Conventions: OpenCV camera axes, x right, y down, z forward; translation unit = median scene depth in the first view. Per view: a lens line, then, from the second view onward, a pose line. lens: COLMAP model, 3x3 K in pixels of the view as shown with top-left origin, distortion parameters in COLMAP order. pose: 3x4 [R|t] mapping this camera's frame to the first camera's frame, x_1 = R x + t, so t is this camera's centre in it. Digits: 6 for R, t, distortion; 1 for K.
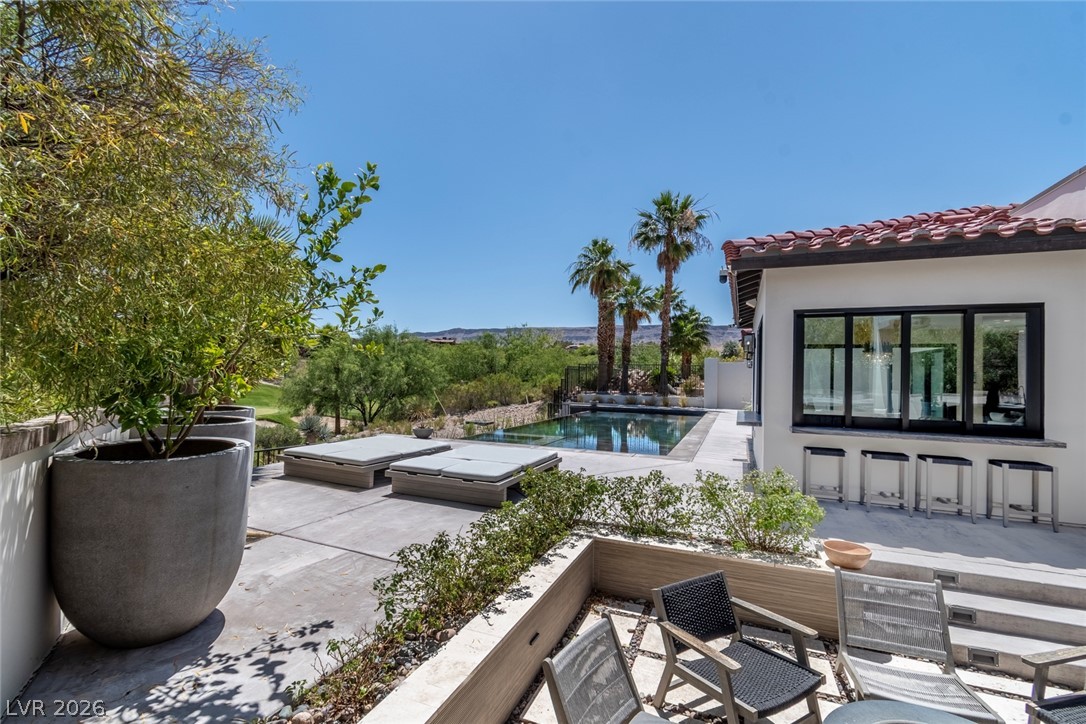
lens RADIAL K [[482.9, 0, 537.1], [0, 482.9, 369.0], [0, 0, 1]] dist [0.001225, 0.000350]
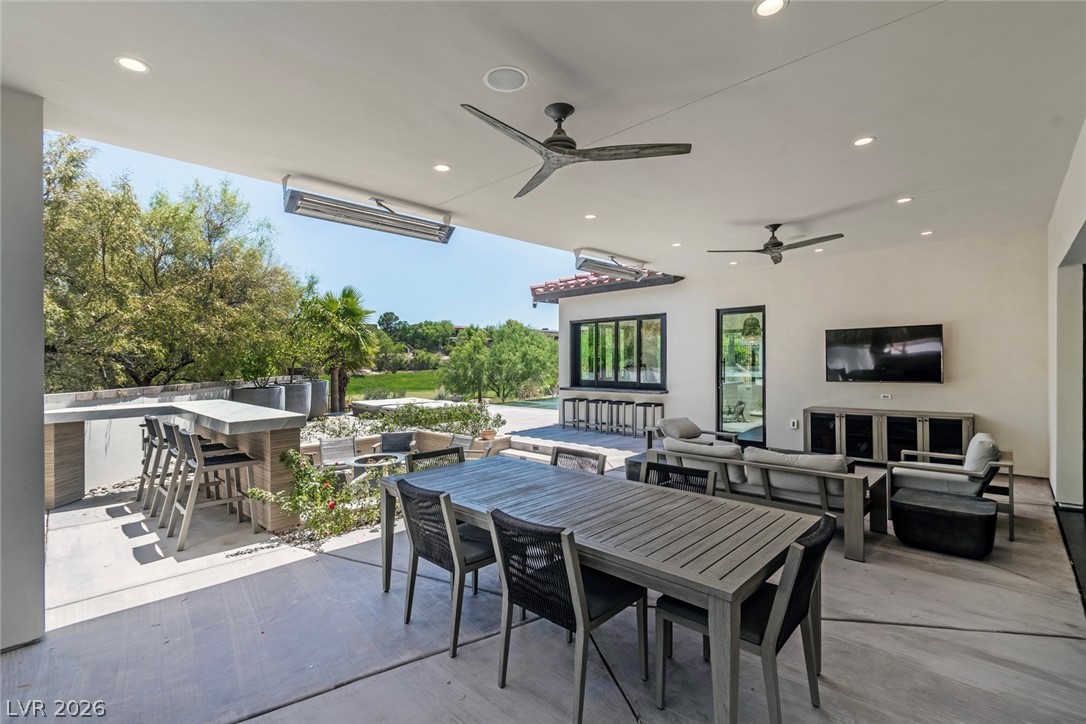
lens RADIAL K [[482.9, 0, 545.6], [0, 482.9, 359.7], [0, 0, 1]] dist [0.001225, 0.000350]
pose [[0.934922, -0.030135, -0.353571, 0.236527], [0.034015, 0.999410, 0.004763, 0.001767], [0.353219, -0.016480, 0.935396, -0.149568]]
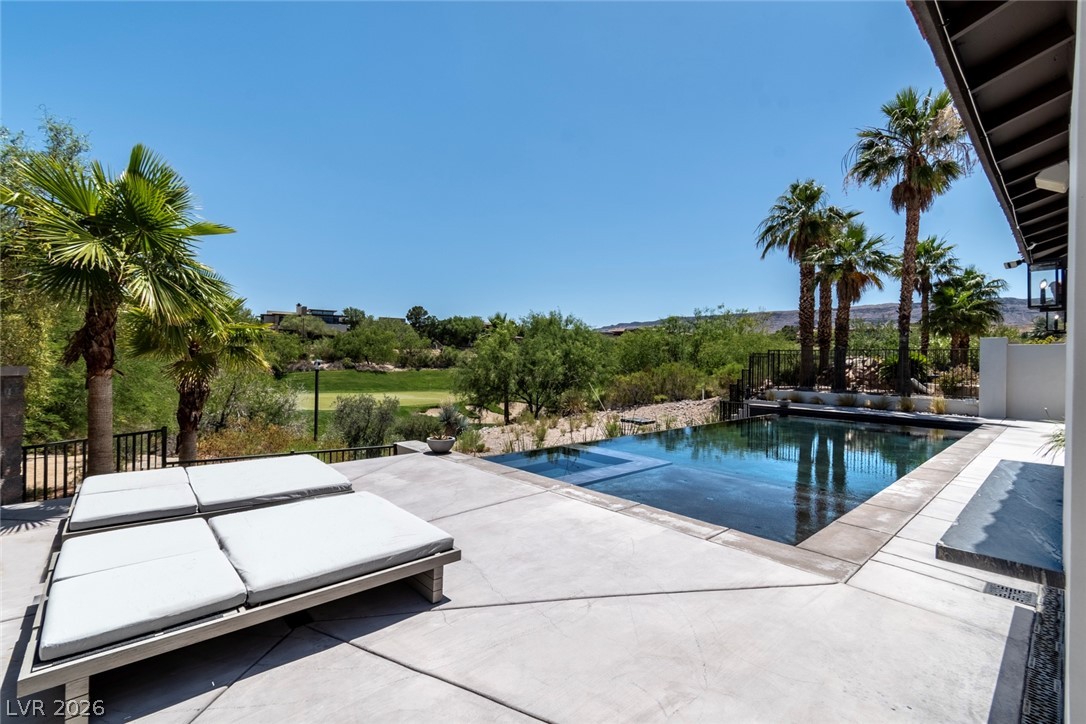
lens RADIAL K [[482.9, 0, 542.3], [0, 482.9, 359.8], [0, 0, 1]] dist [0.001225, 0.000350]
pose [[0.908206, -0.002709, -0.418515, 0.079326], [0.004344, 0.999986, 0.002953, 0.001191], [0.418502, -0.004500, 0.908205, 0.159790]]
